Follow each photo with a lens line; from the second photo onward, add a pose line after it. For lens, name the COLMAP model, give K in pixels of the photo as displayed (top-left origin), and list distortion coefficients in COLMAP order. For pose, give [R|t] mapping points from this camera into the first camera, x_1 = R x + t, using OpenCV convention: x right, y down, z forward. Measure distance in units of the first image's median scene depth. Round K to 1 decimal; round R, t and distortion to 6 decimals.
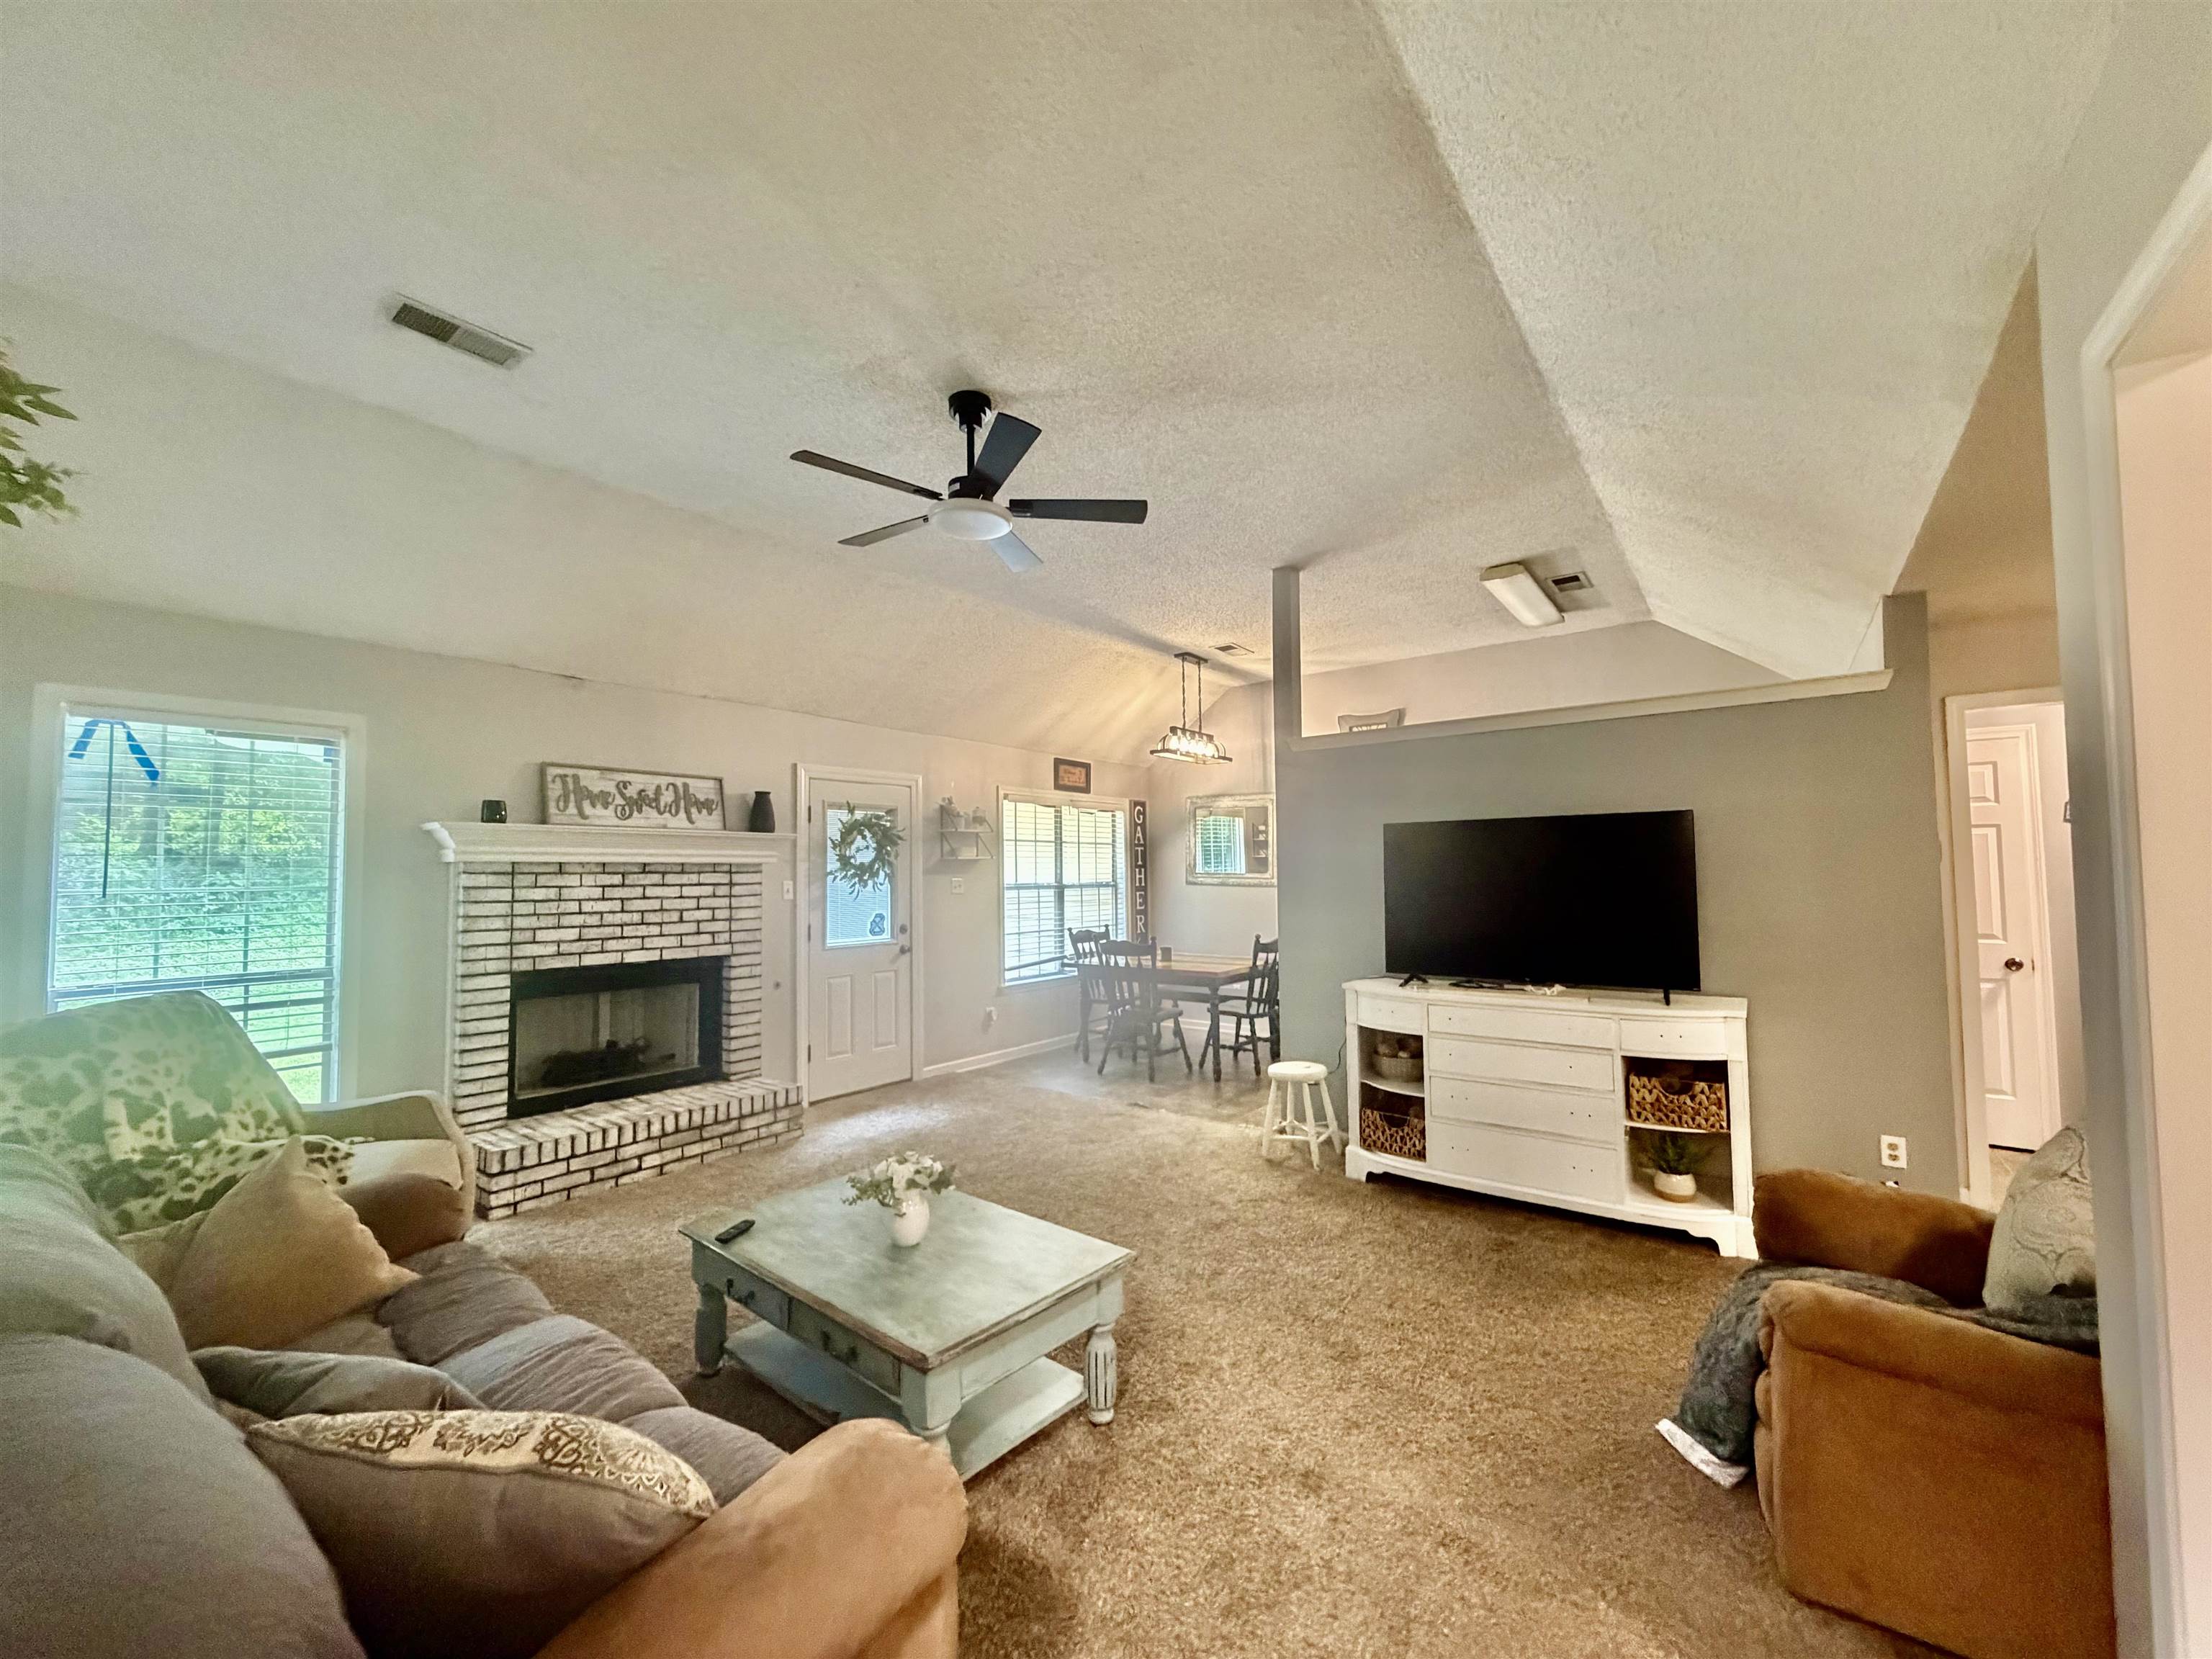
lens RADIAL K [[878.7, 0, 1102.3], [0, 878.7, 833.5], [0, 0, 1]] dist [-0.000912, 0.000627]
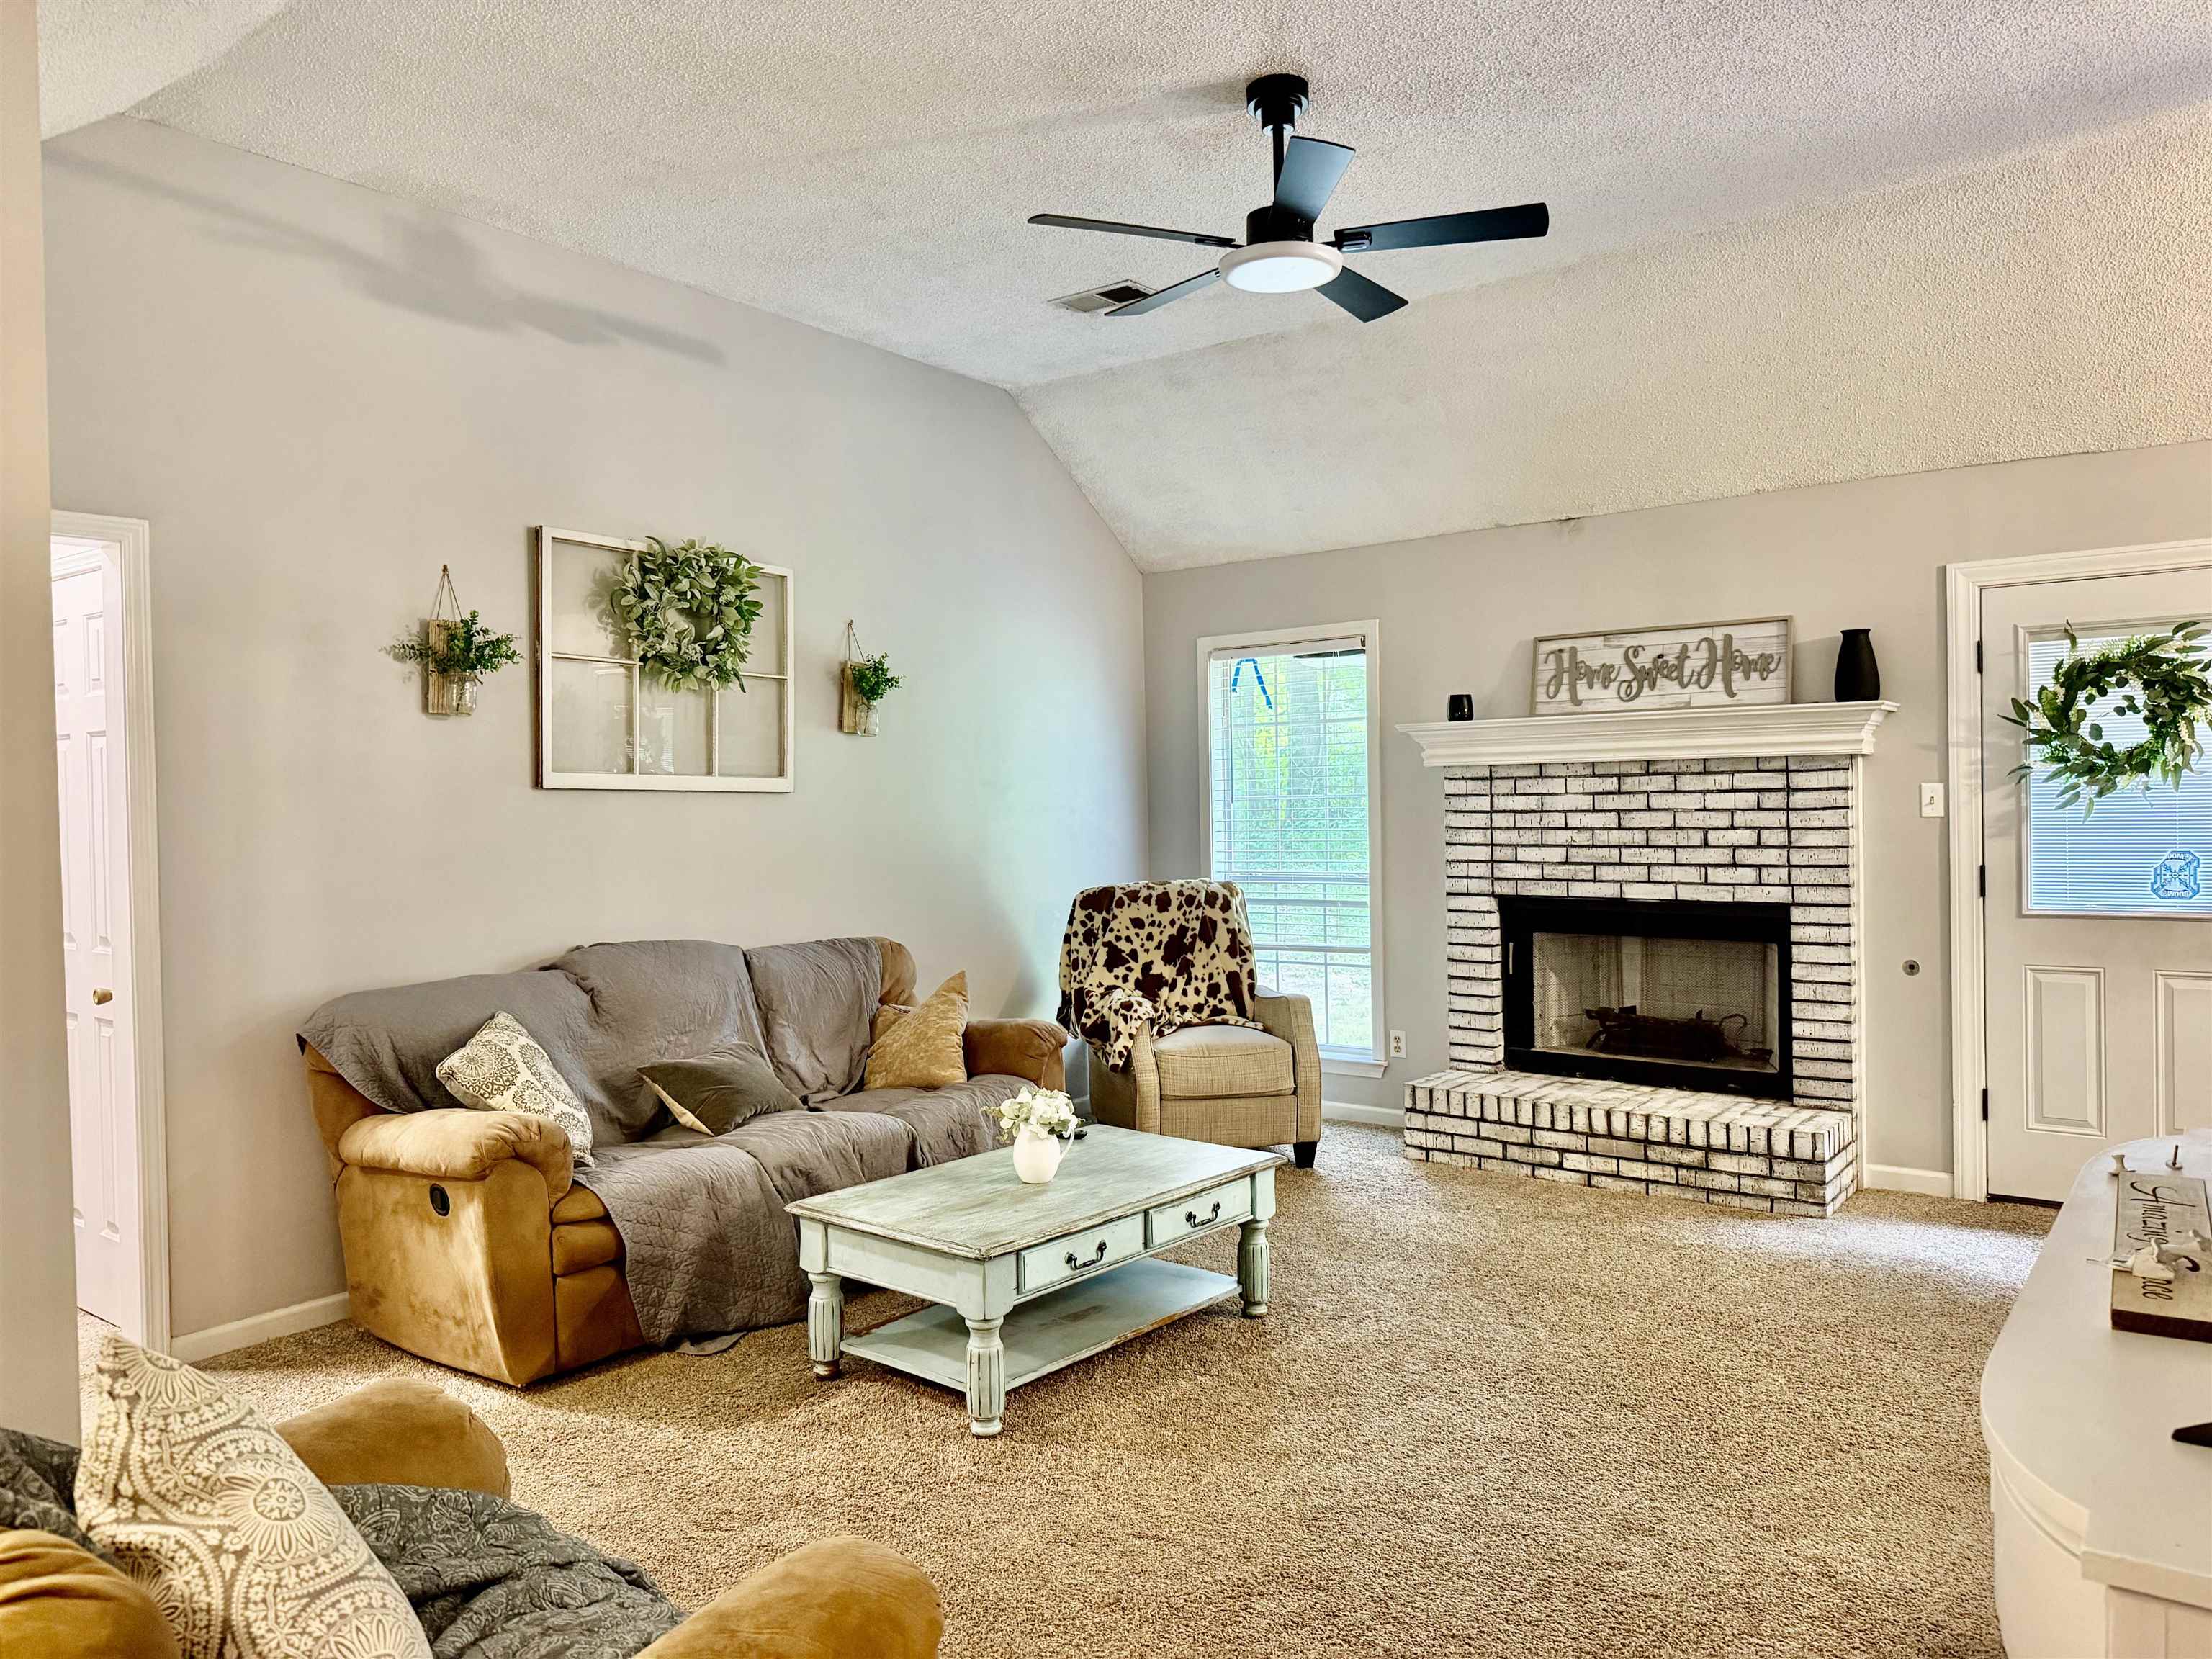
lens RADIAL K [[1536.0, 0, 1107.9], [0, 1536.0, 826.2], [0, 0, 1]] dist [0.062794, -0.020953]
pose [[0.002176, 0.026932, -0.999635, 0.731685], [0.064712, 0.997538, 0.027016, 0.025049], [0.997902, -0.064747, 0.000428, 0.572285]]
